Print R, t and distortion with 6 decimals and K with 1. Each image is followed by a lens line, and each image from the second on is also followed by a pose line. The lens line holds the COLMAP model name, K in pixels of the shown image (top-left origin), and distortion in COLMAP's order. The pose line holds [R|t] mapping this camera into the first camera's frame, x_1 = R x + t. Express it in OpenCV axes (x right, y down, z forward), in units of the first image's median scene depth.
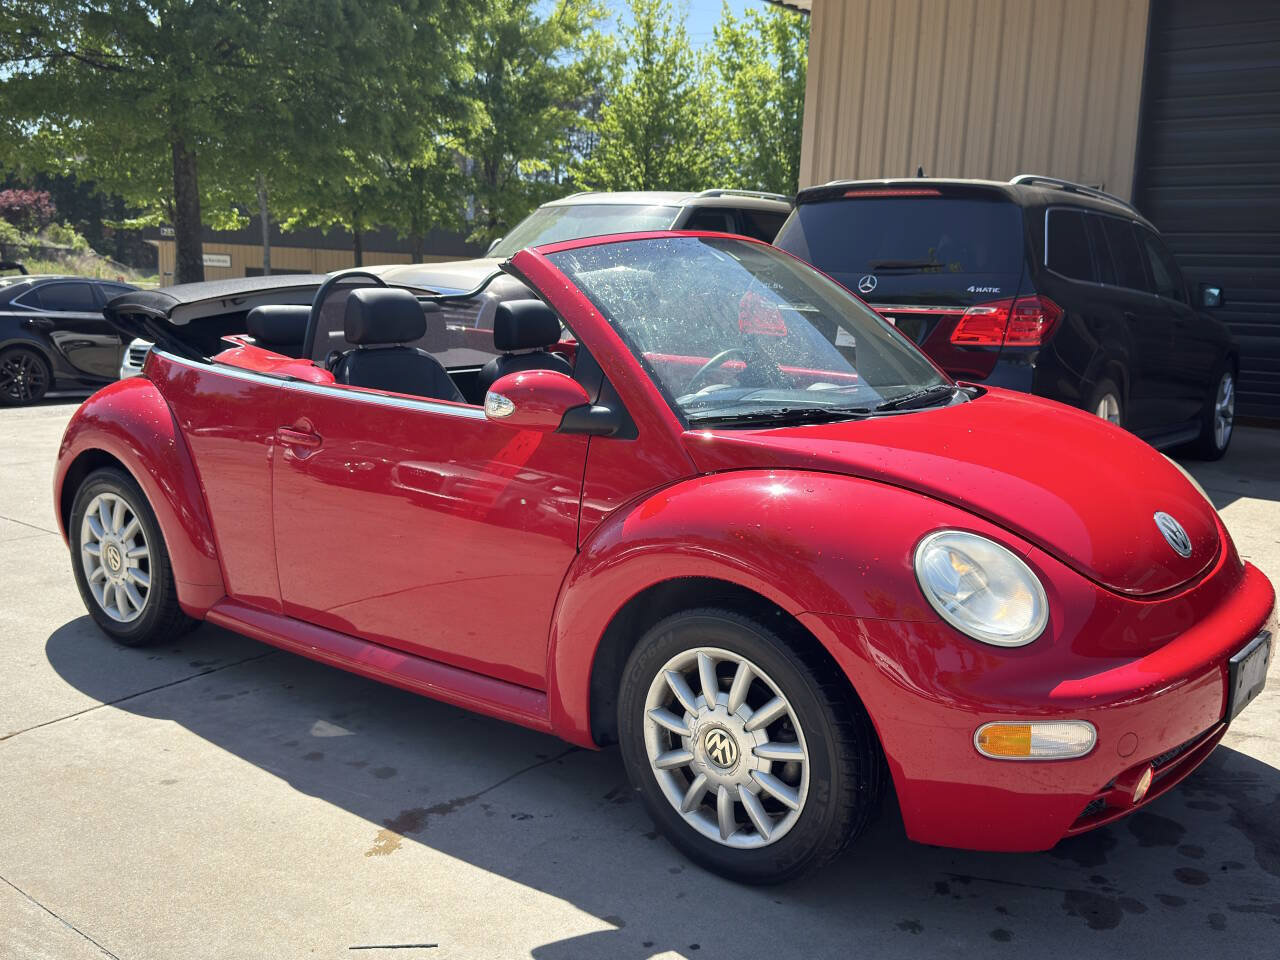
lens RADIAL K [[1242.3, 0, 640.0], [0, 1242.3, 480.0], [0, 0, 1]] dist [0.177525, -0.395244]
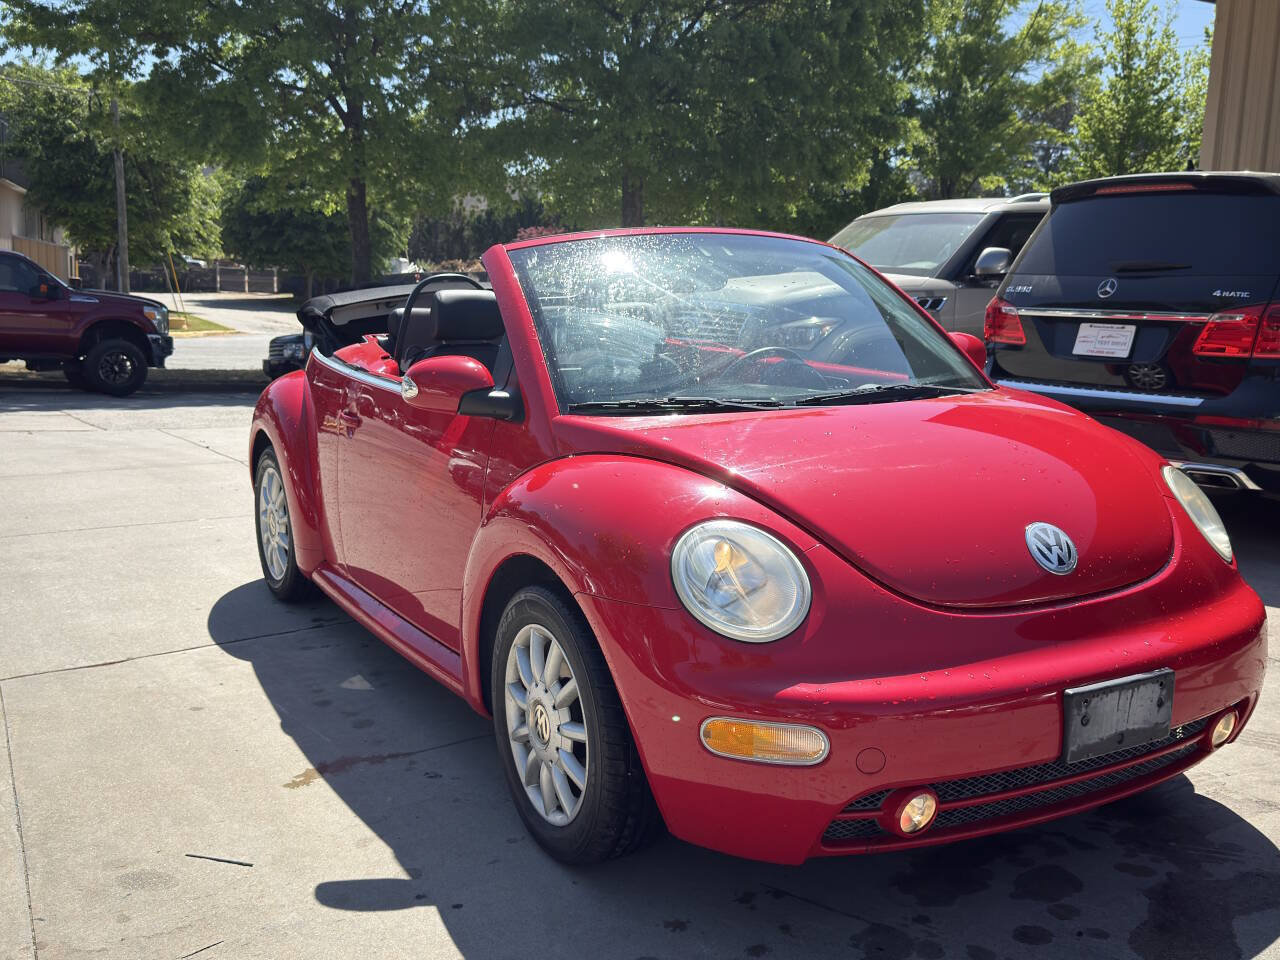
lens RADIAL K [[1242.3, 0, 640.0], [0, 1242.3, 480.0], [0, 0, 1]] dist [0.177525, -0.395244]
pose [[0.929960, 0.047959, -0.364521, 0.305738], [-0.054858, 0.998457, -0.008591, 0.012036], [0.363546, 0.027986, 0.931156, 0.044534]]
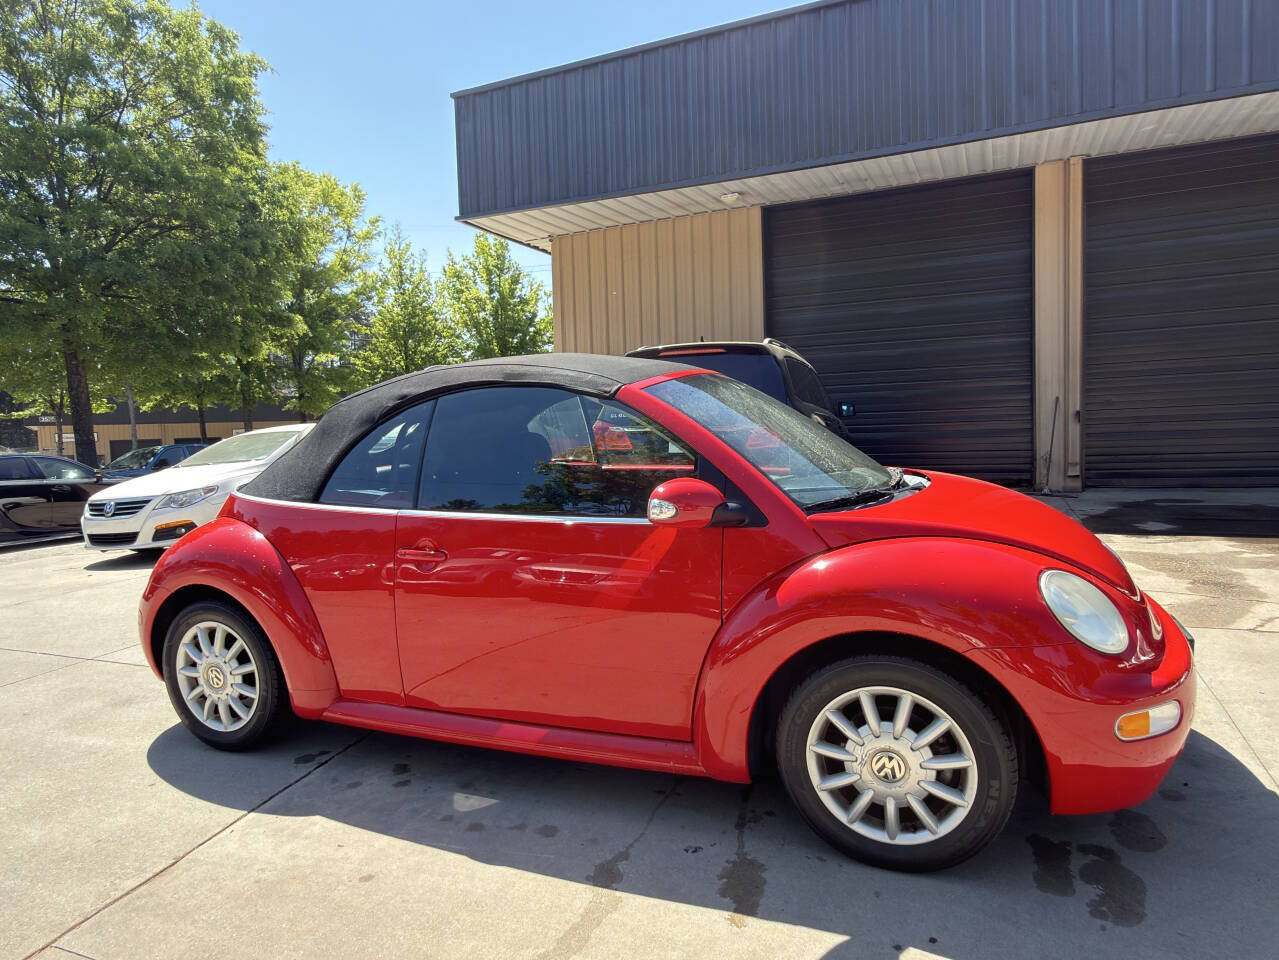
lens RADIAL K [[801.0, 0, 618.0], [0, 801.0, 477.5], [0, 0, 1]] dist [0.003386, 0.000175]
pose [[0.959977, -0.085079, 0.266843, -0.231356], [0.108524, 0.991309, -0.074355, -0.024242], [-0.258198, 0.100338, 0.960867, 0.169752]]
